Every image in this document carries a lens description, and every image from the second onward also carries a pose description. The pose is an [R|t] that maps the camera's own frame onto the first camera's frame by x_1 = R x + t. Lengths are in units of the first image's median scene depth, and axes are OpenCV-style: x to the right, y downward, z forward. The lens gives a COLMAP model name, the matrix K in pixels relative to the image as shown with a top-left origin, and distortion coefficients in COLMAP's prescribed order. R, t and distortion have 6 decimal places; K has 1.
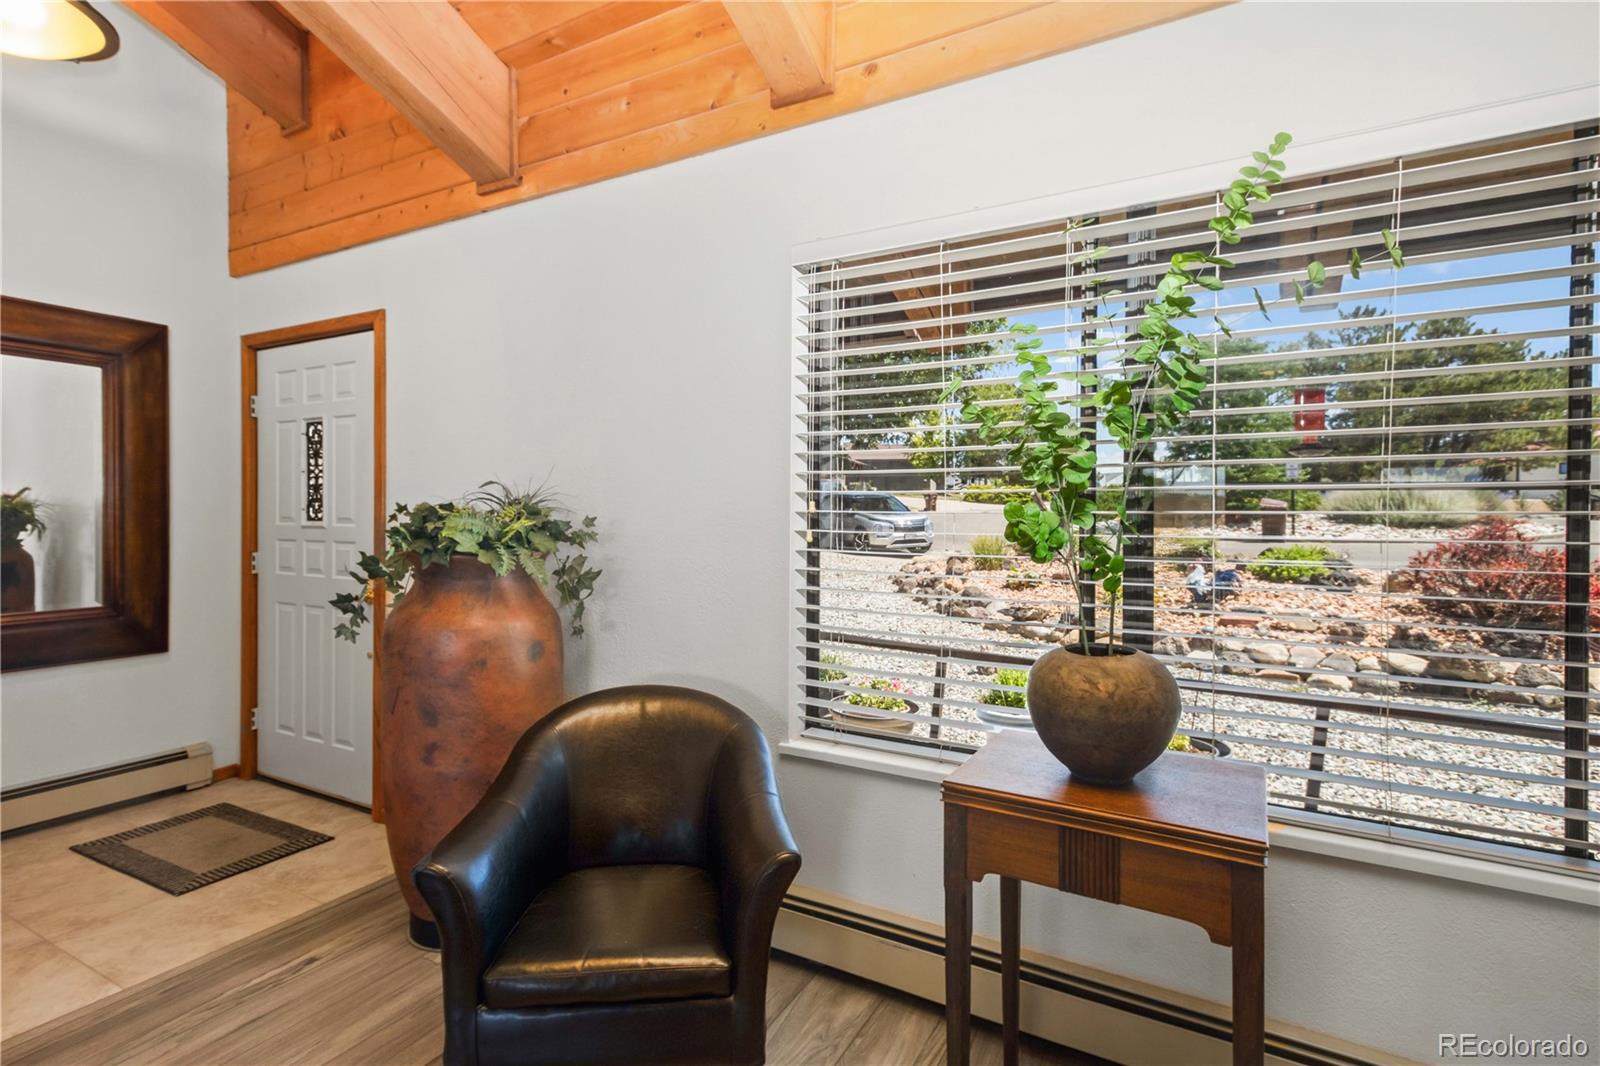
lens RADIAL K [[487.4, 0, 800.0], [0, 487.4, 533.0], [0, 0, 1]] dist [-0.000395, -0.000027]
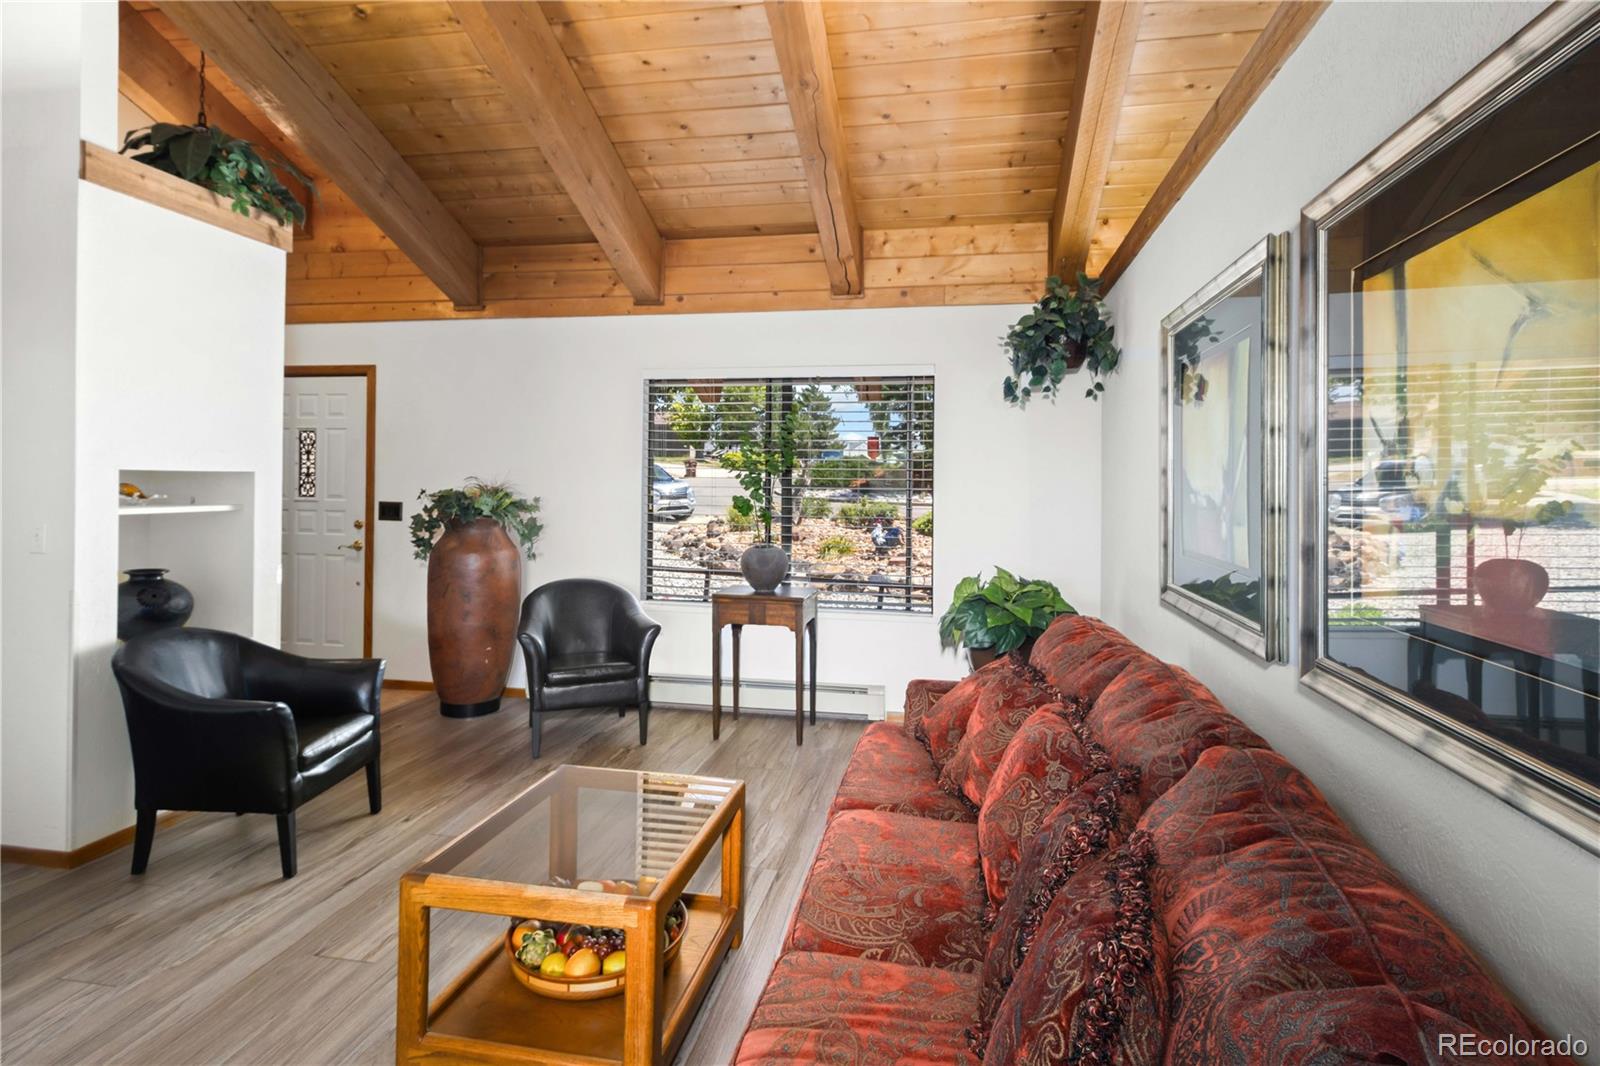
lens RADIAL K [[804.7, 0, 803.4], [0, 804.7, 494.1], [0, 0, 1]] dist [-0.001378, -0.000578]
pose [[0.912258, 0.004141, 0.409594, -0.613777], [-0.005030, 0.999987, 0.001093, -0.043615], [-0.409585, -0.003057, 0.912267, -1.877110]]
